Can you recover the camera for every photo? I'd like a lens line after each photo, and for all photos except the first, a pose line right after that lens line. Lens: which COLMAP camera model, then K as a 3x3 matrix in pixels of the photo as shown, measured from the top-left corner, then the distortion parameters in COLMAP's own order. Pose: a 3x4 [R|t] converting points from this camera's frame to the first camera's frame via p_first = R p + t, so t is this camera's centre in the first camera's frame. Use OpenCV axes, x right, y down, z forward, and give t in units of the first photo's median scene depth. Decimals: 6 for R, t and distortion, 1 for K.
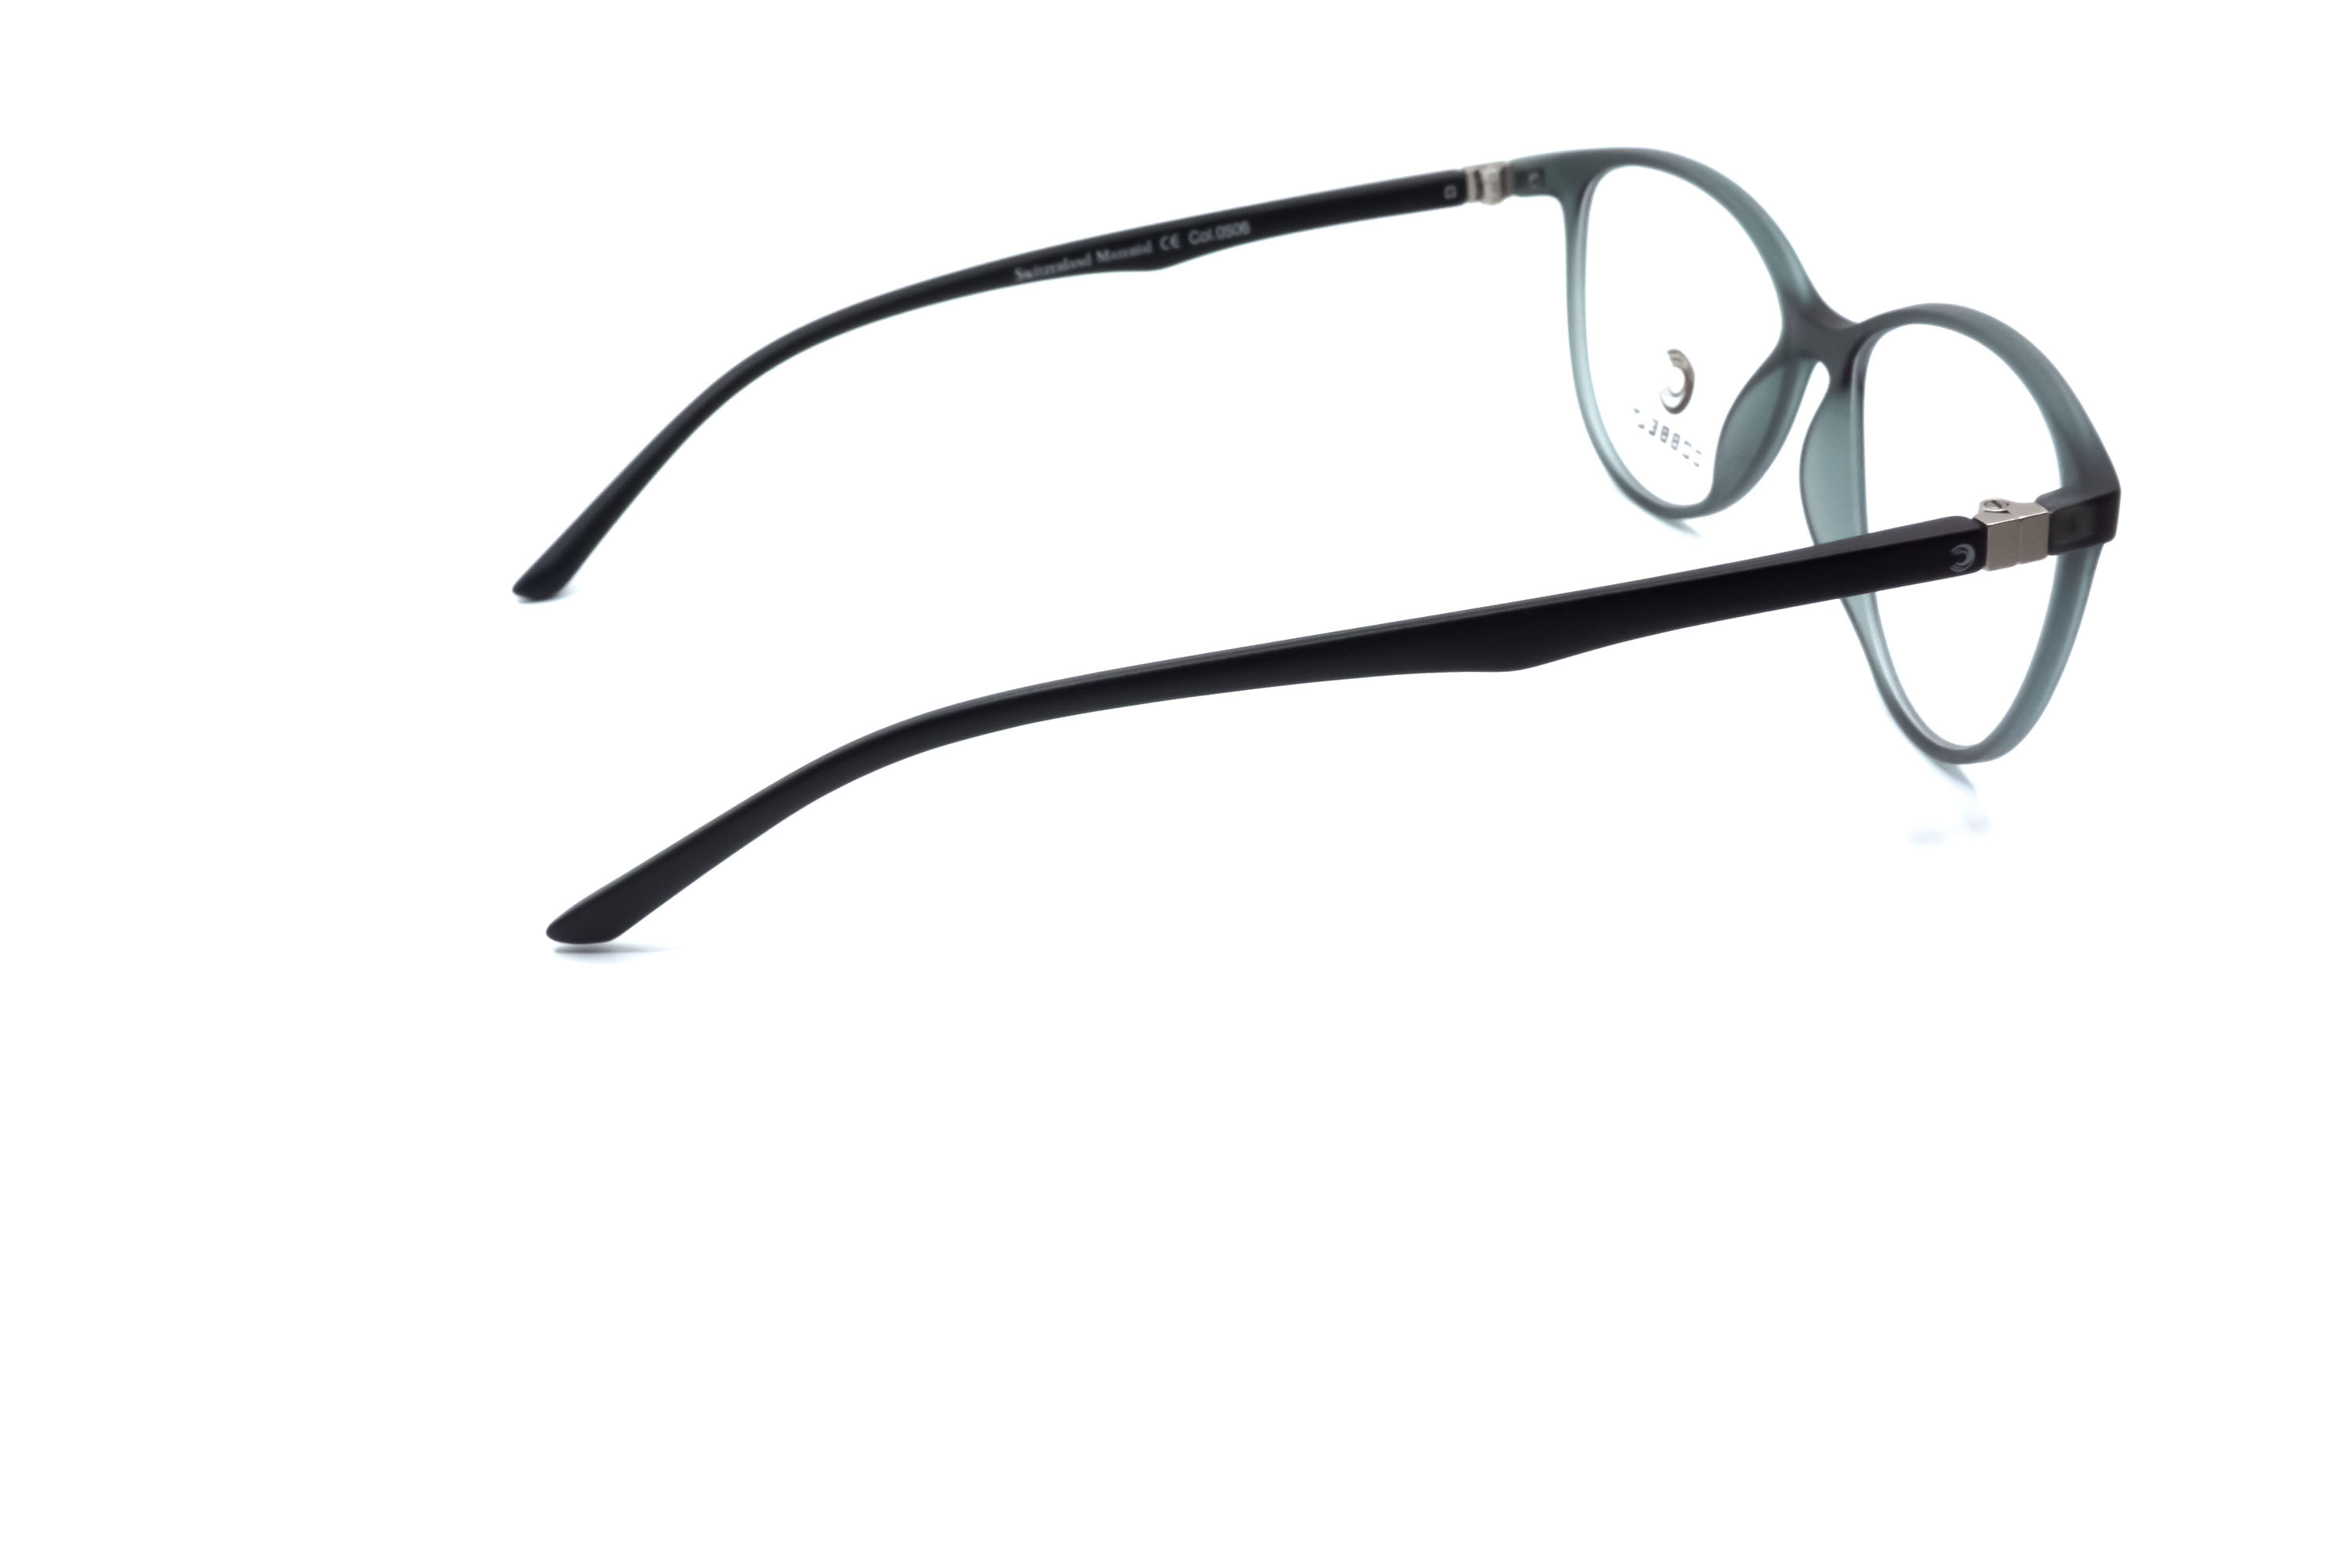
lens RADIAL K [[2649.8, 0, 1173.4], [0, 2649.8, 786.2], [0, 0, 1]] dist [0.015890, 0.000000]
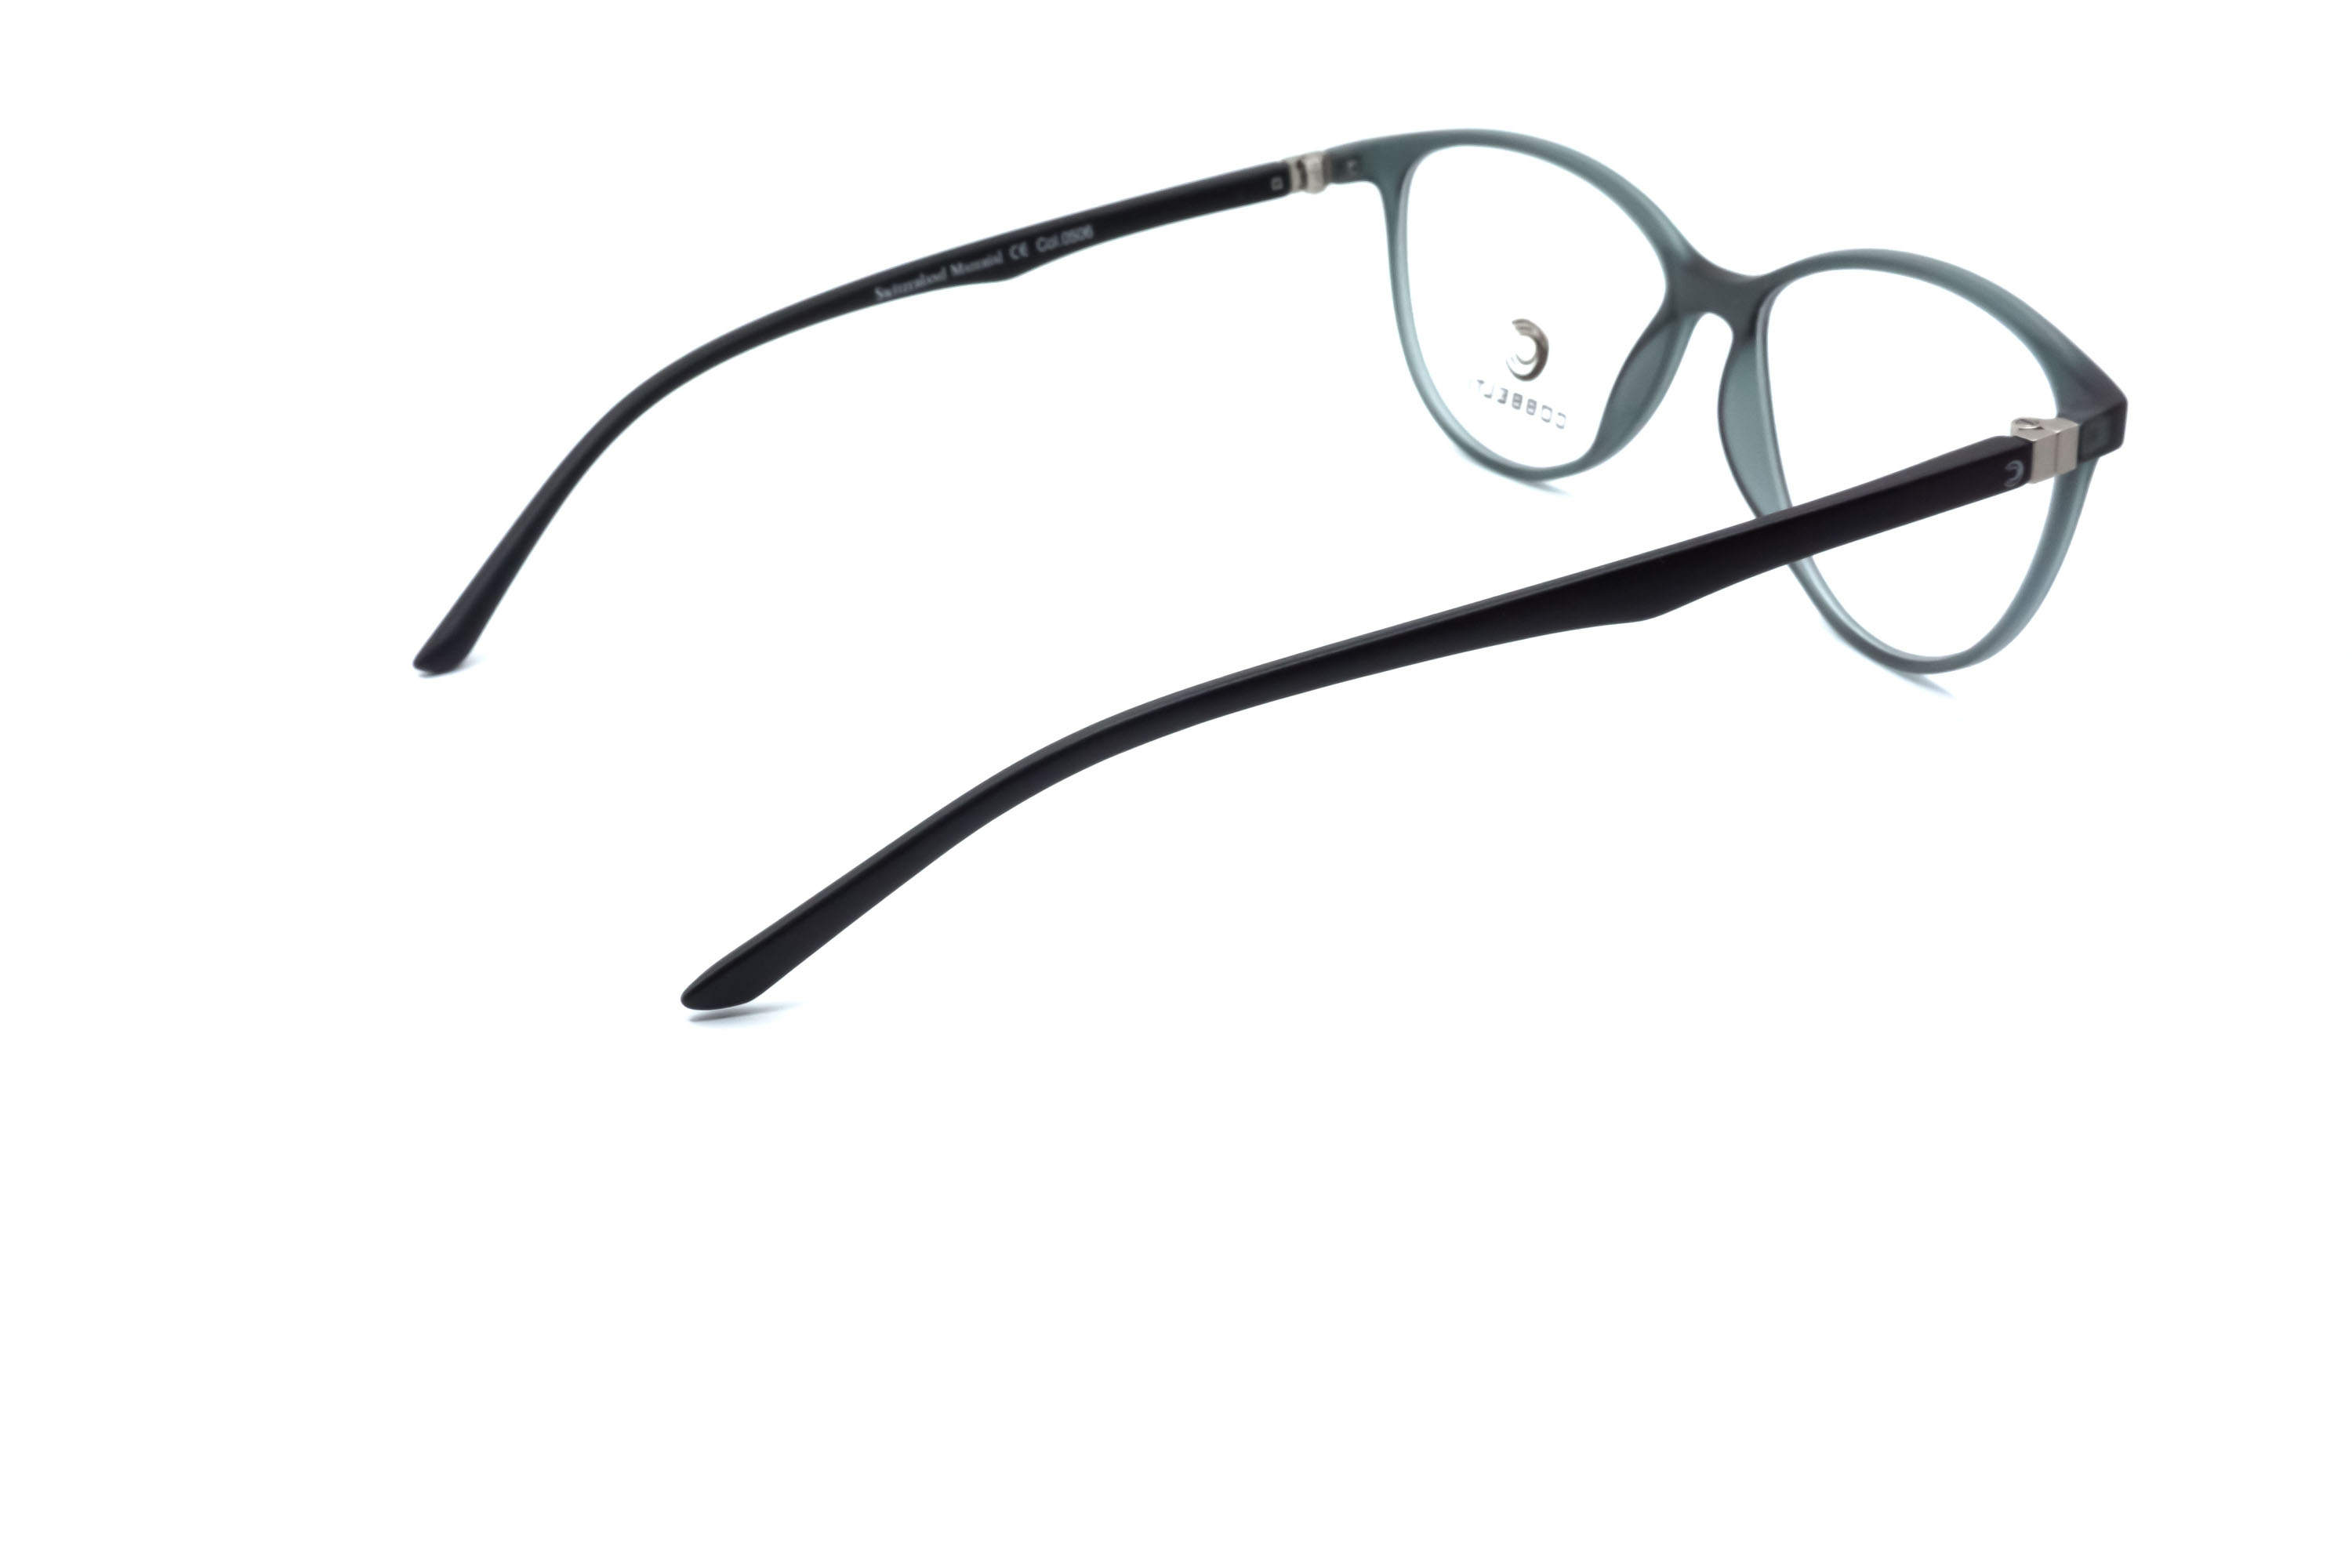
lens RADIAL K [[2649.8, 0, 1174.6], [0, 2649.8, 789.6], [0, 0, 1]] dist [0.015890, 0.000000]
pose [[0.965712, -0.116550, 0.231982, -0.200450], [0.118346, 0.992953, 0.006207, -0.003996], [-0.231071, 0.021460, 0.972700, 0.024383]]
